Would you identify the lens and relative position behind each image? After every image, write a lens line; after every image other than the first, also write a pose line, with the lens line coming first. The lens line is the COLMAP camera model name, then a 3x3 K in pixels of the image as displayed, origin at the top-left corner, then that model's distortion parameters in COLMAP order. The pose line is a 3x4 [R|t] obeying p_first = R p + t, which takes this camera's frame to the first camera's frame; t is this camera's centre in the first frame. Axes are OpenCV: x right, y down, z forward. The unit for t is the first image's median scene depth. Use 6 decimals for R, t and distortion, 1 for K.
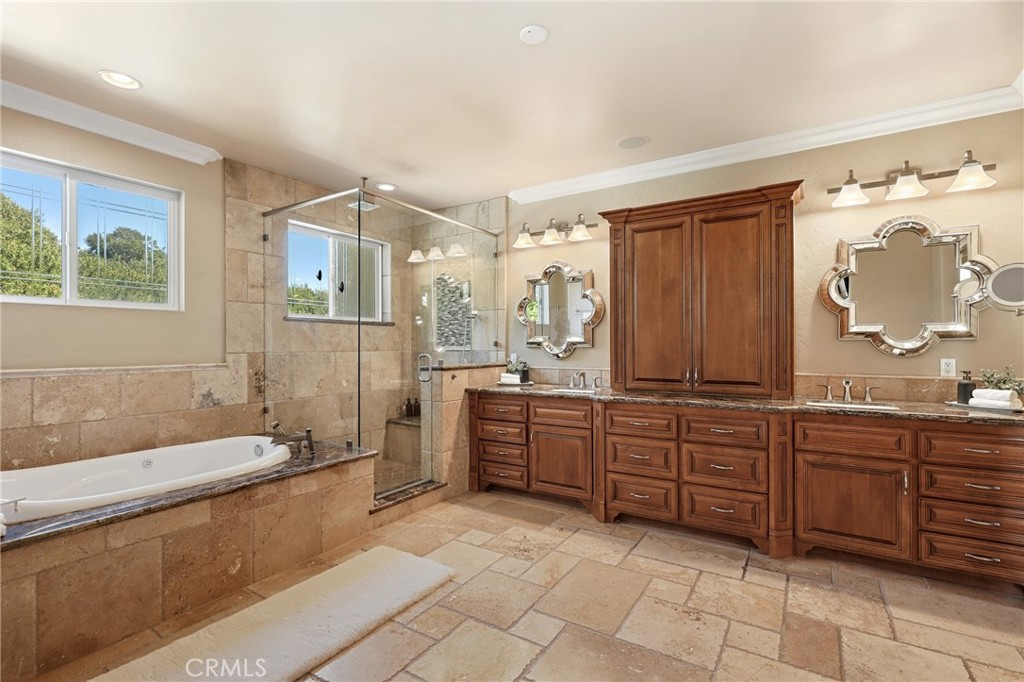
lens RADIAL K [[467.7, 0, 514.3], [0, 467.7, 339.6], [0, 0, 1]] dist [-0.002774, -0.000116]
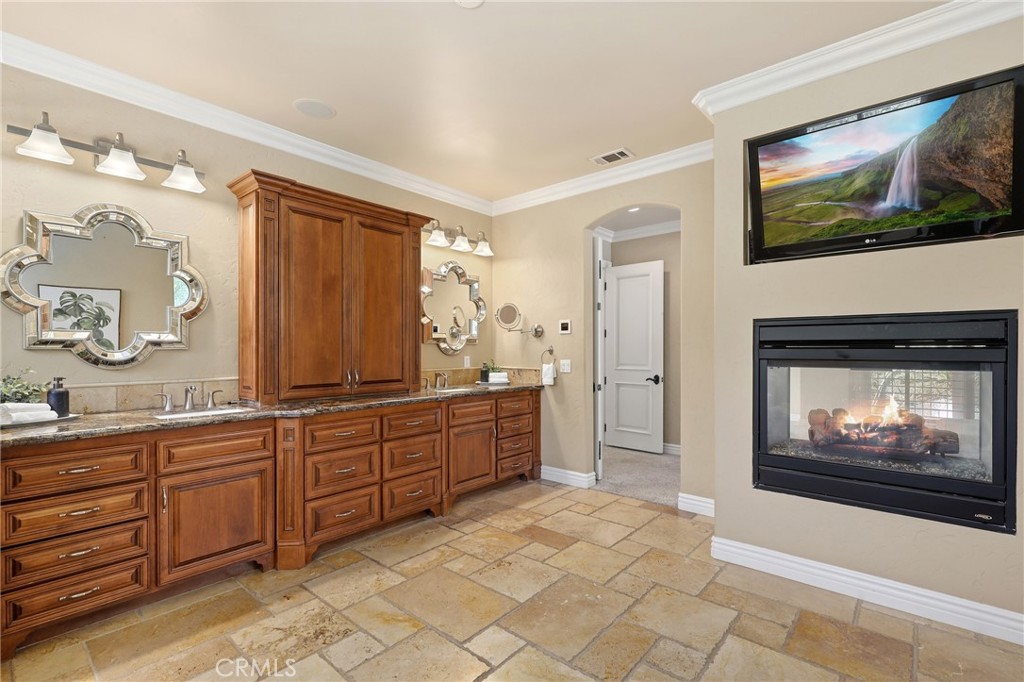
lens RADIAL K [[467.7, 0, 513.4], [0, 467.7, 350.7], [0, 0, 1]] dist [-0.002774, -0.000116]
pose [[0.140197, 0.001115, 0.990123, -0.576203], [-0.006385, 0.999980, -0.000222, 0.019026], [-0.990103, -0.006291, 0.140201, 0.555027]]
